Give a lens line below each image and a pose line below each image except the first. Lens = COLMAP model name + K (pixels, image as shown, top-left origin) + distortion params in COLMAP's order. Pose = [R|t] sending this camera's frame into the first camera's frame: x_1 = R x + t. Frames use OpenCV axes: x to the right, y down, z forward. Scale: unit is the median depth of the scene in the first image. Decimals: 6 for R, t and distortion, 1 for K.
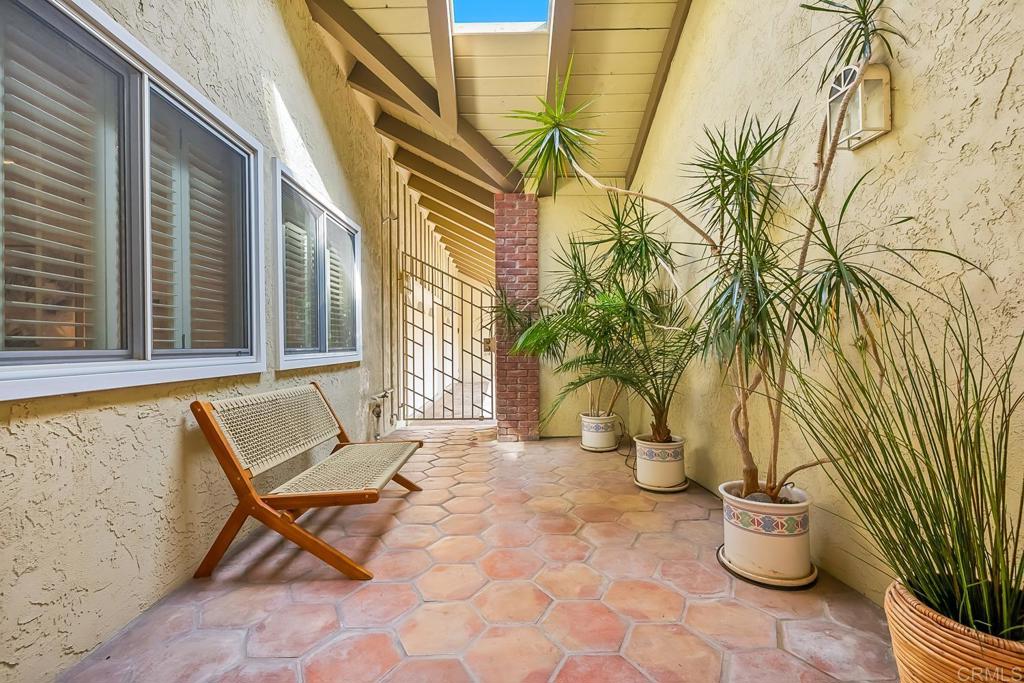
lens RADIAL K [[428.0, 0, 512.8], [0, 428.0, 347.3], [0, 0, 1]] dist [0.017535, -0.000643]
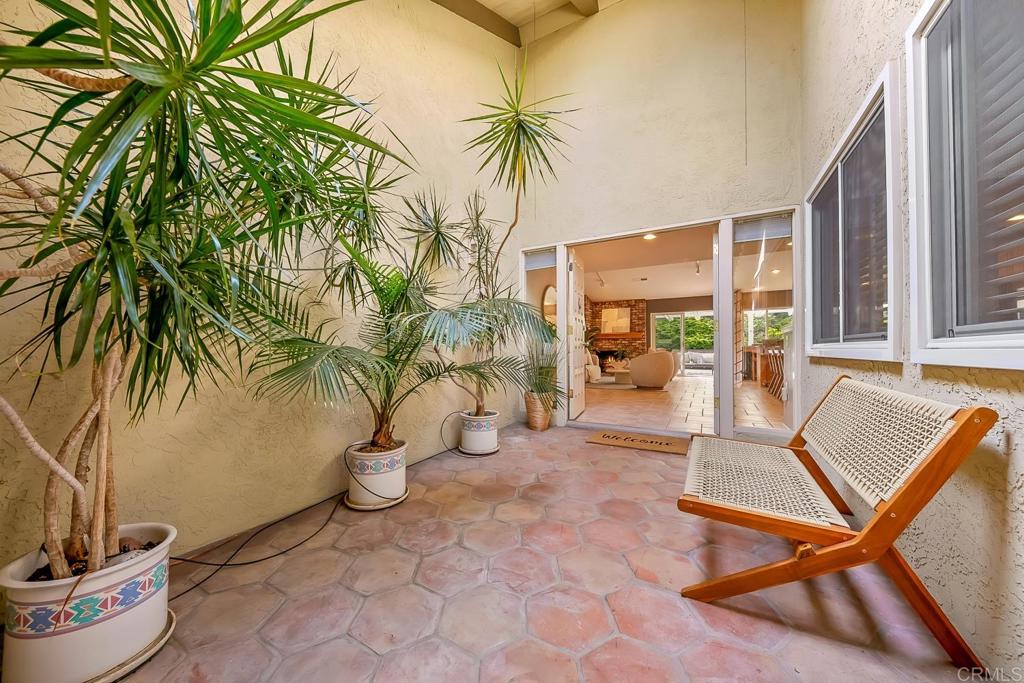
lens RADIAL K [[353.5, 0, 511.2], [0, 353.5, 347.0], [0, 0, 1]] dist [0.009683, -0.005405]
pose [[-0.858245, 0.007593, 0.513184, -0.334569], [0.002599, 0.999942, -0.010447, 0.038039], [-0.513234, -0.007633, -0.858215, 1.951193]]
